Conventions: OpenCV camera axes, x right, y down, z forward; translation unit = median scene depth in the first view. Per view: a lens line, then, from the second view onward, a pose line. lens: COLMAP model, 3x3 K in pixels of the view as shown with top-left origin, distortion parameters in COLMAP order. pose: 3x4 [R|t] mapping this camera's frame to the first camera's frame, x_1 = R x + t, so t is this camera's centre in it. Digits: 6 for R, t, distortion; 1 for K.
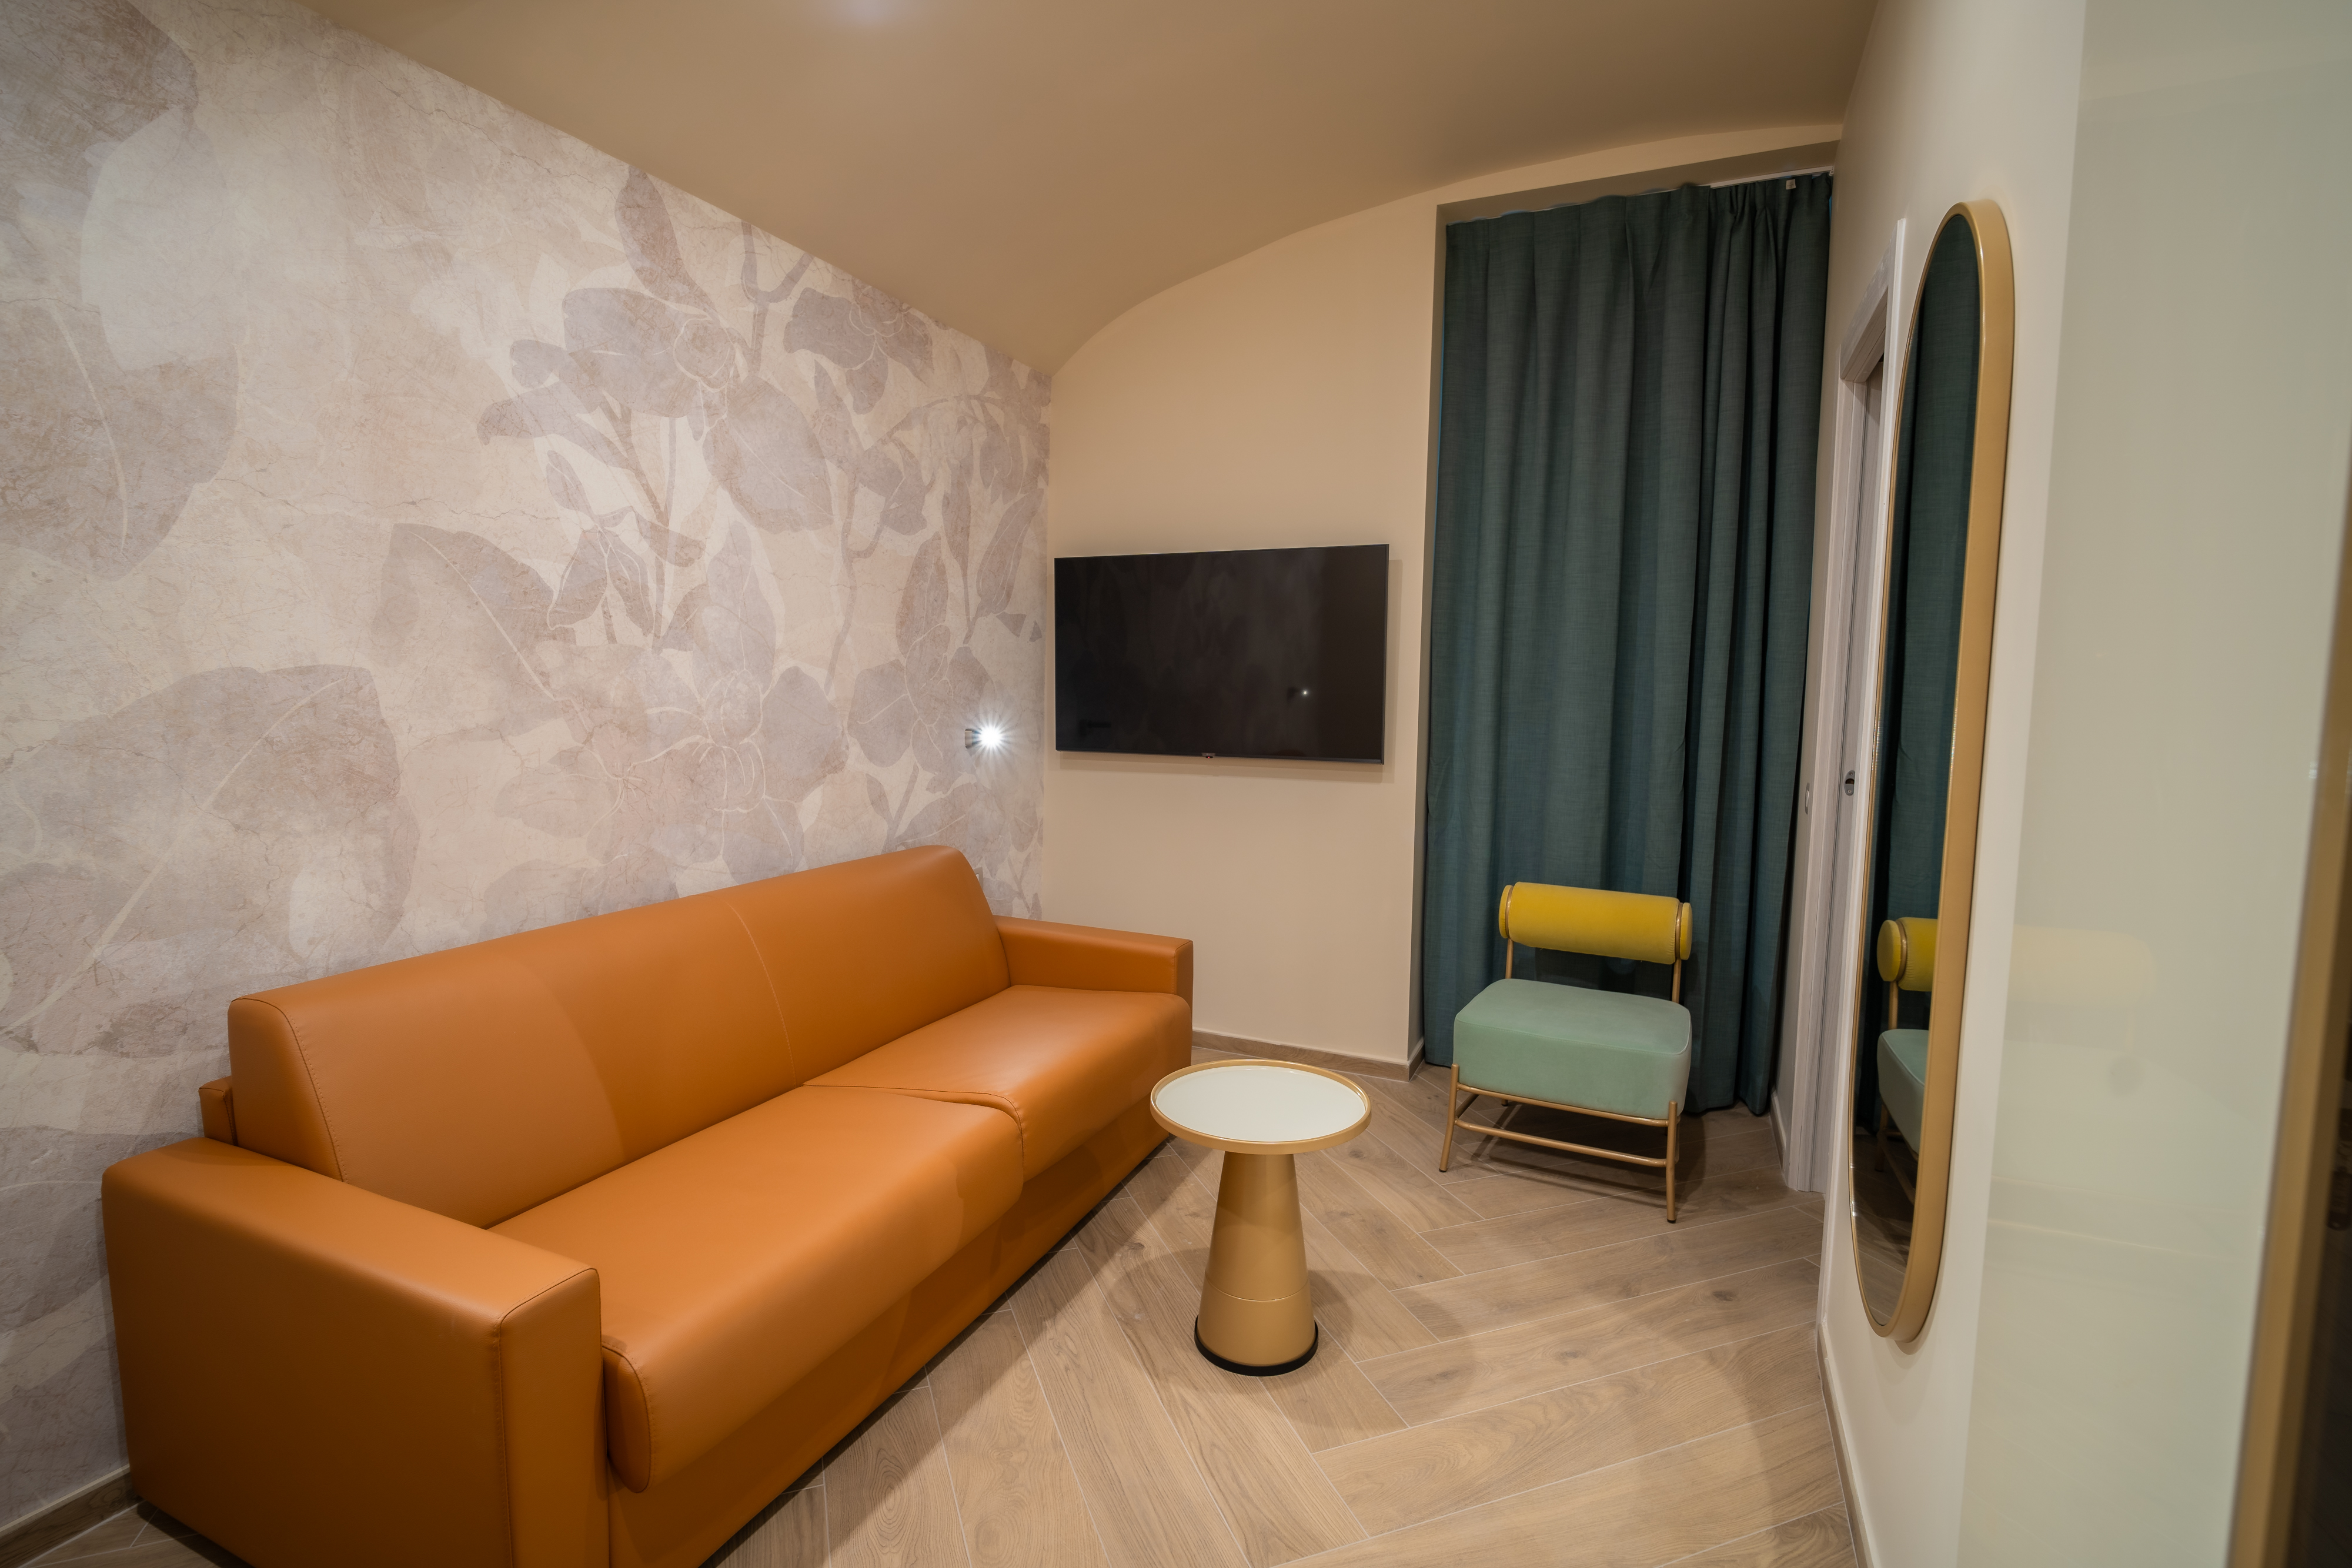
lens RADIAL K [[1096.2, 0, 1176.8], [0, 1096.2, 789.7], [0, 0, 1]] dist [-0.004419, -0.000100]
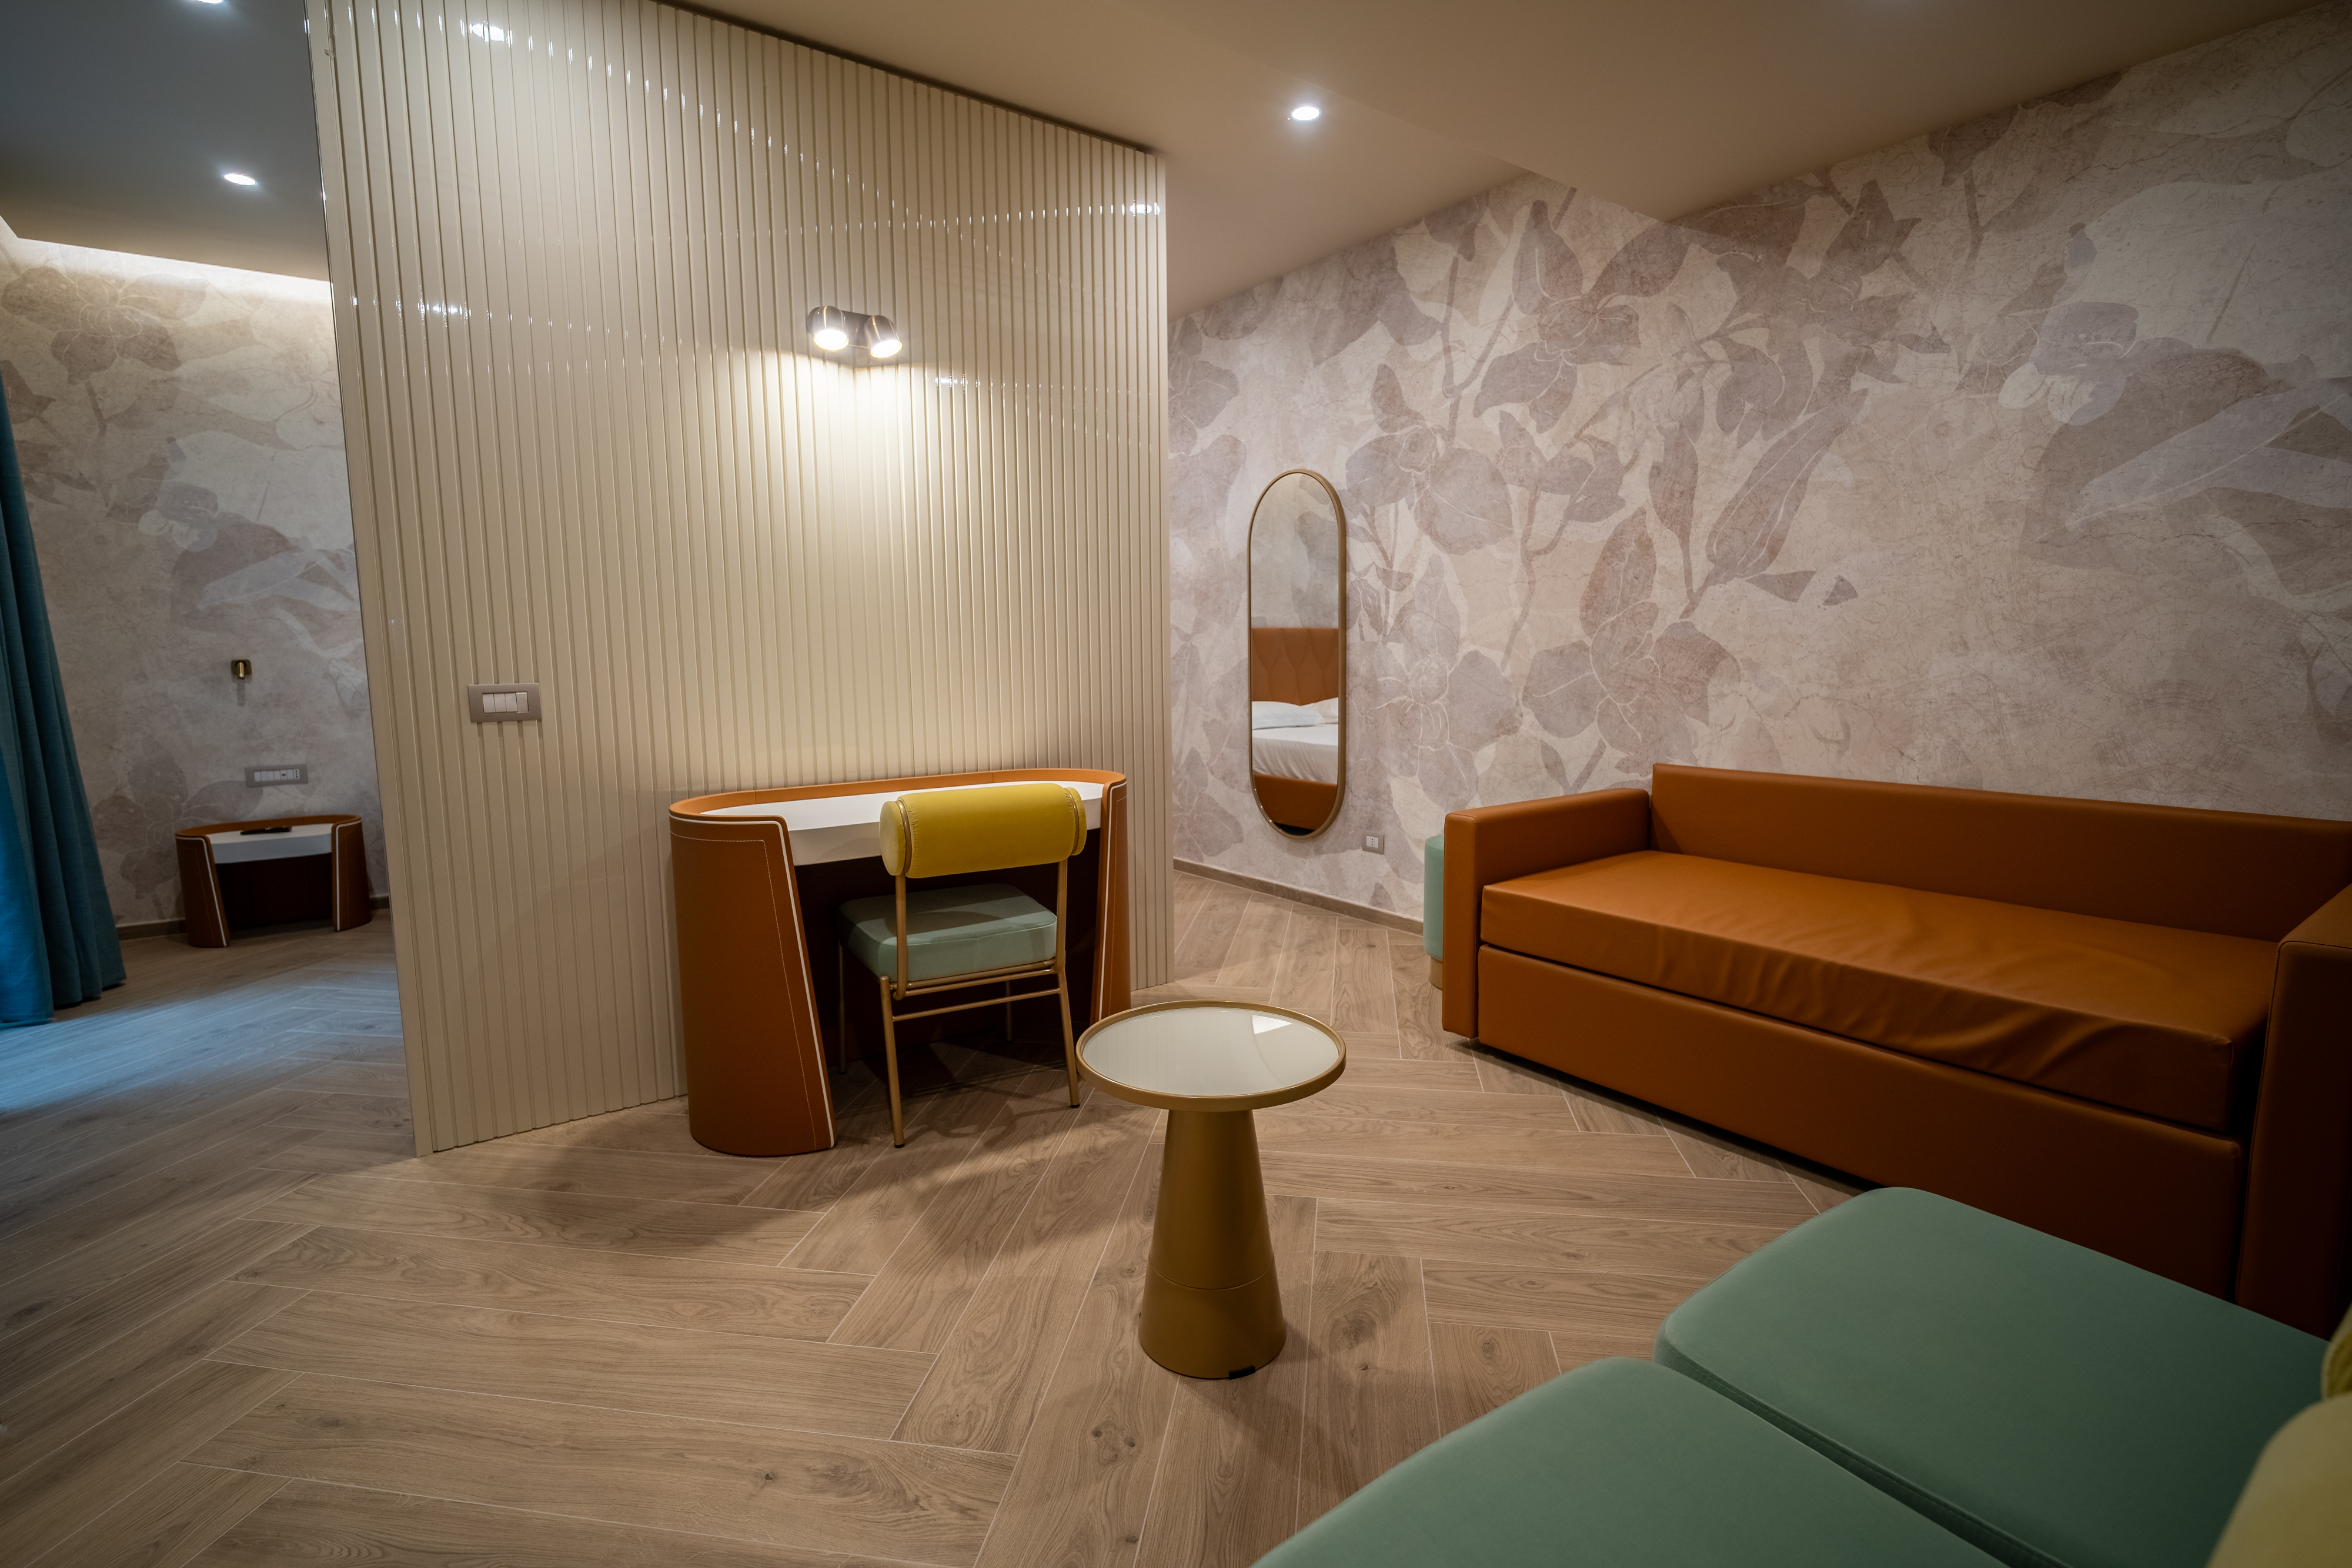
lens RADIAL K [[1096.2, 0, 1173.7], [0, 1096.2, 782.7], [0, 0, 1]] dist [-0.004419, -0.000100]
pose [[-0.492455, 0.096129, -0.865013, 1.000337], [-0.079325, 0.984788, 0.154599, -0.129423], [0.866715, 0.144750, -0.477339, 1.329849]]
